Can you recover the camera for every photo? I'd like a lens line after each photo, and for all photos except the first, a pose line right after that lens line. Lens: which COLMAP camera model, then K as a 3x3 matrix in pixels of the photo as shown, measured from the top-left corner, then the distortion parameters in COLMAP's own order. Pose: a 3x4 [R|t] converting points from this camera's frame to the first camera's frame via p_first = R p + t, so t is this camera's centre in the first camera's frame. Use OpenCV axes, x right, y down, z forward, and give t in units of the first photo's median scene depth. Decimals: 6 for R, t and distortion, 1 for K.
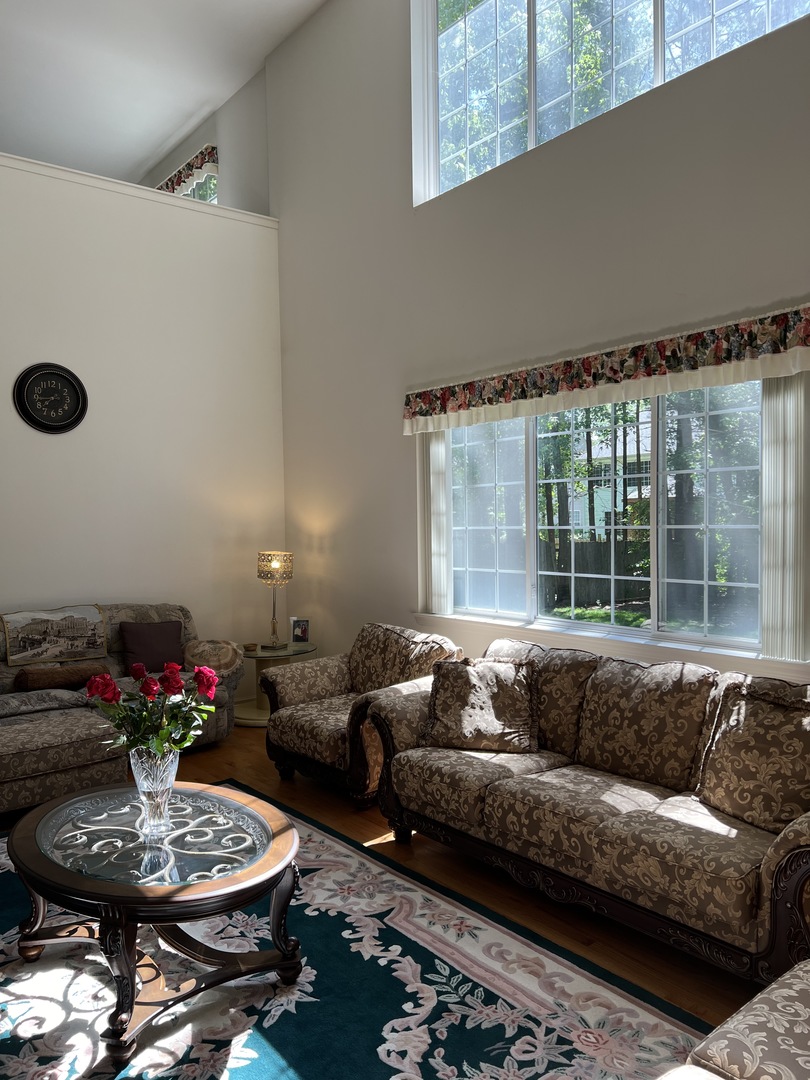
lens RADIAL K [[811.8, 0, 406.8], [0, 811.8, 542.1], [0, 0, 1]] dist [0.069429, -0.075623]
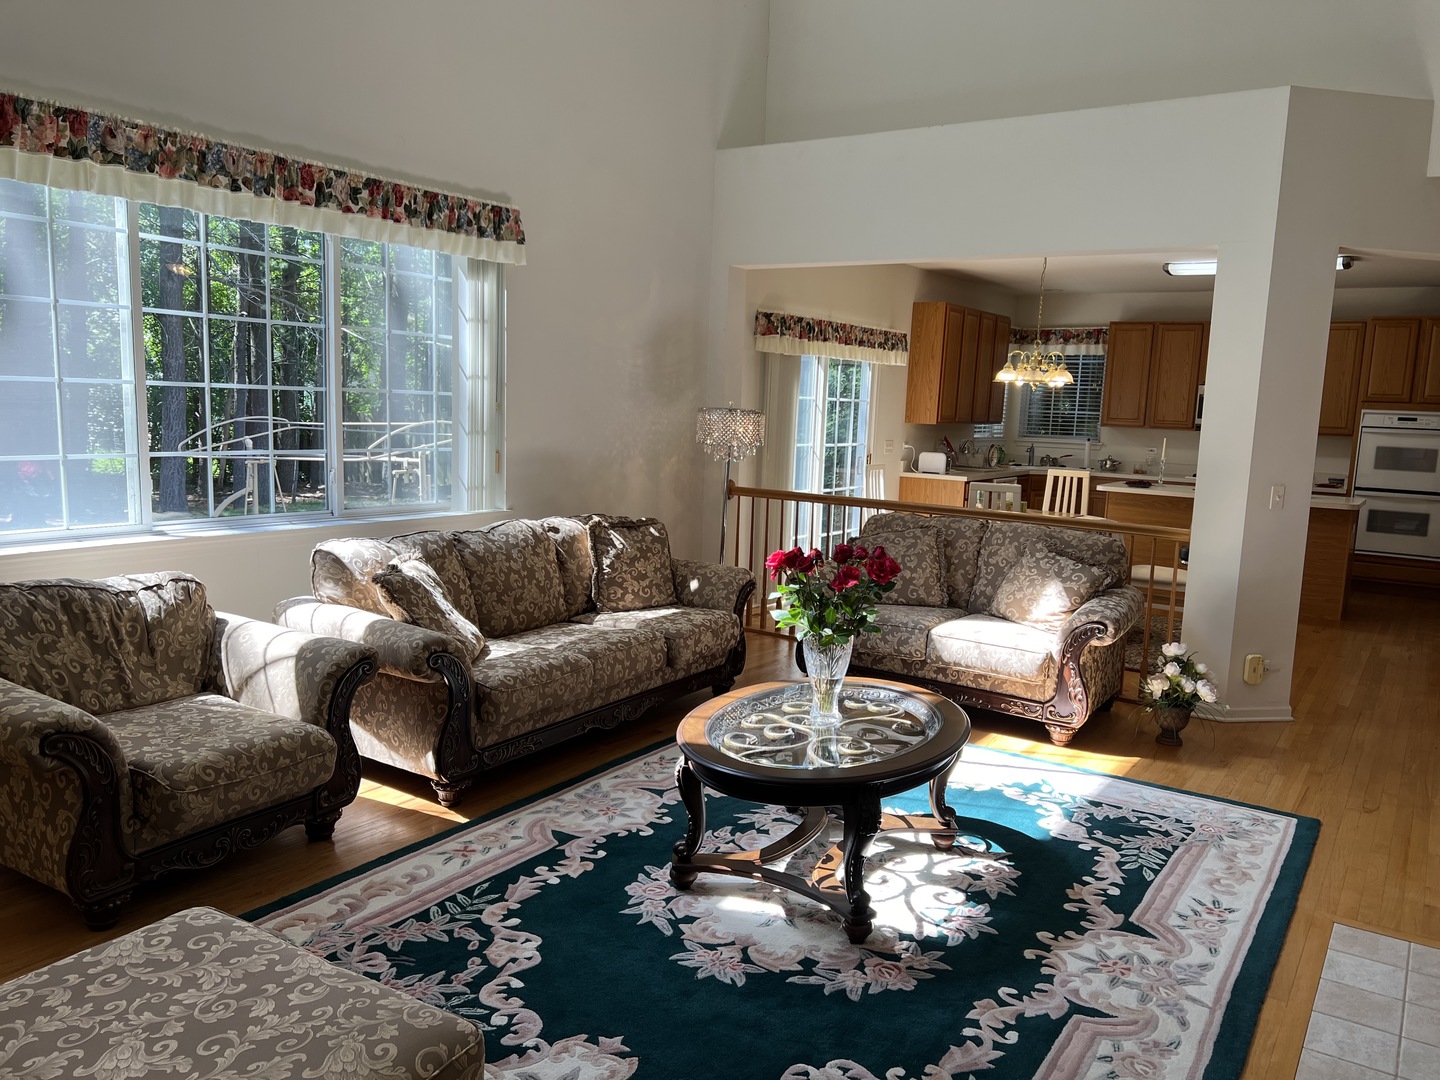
lens RADIAL K [[1082.4, 0, 723.5], [0, 1082.4, 543.1], [0, 0, 1]] dist [0.069429, -0.075623]
pose [[-0.306231, -0.114676, 0.945025, -1.063045], [0.000110, 0.992714, 0.120498, 0.003302], [-0.951957, 0.037004, -0.303987, 1.114279]]
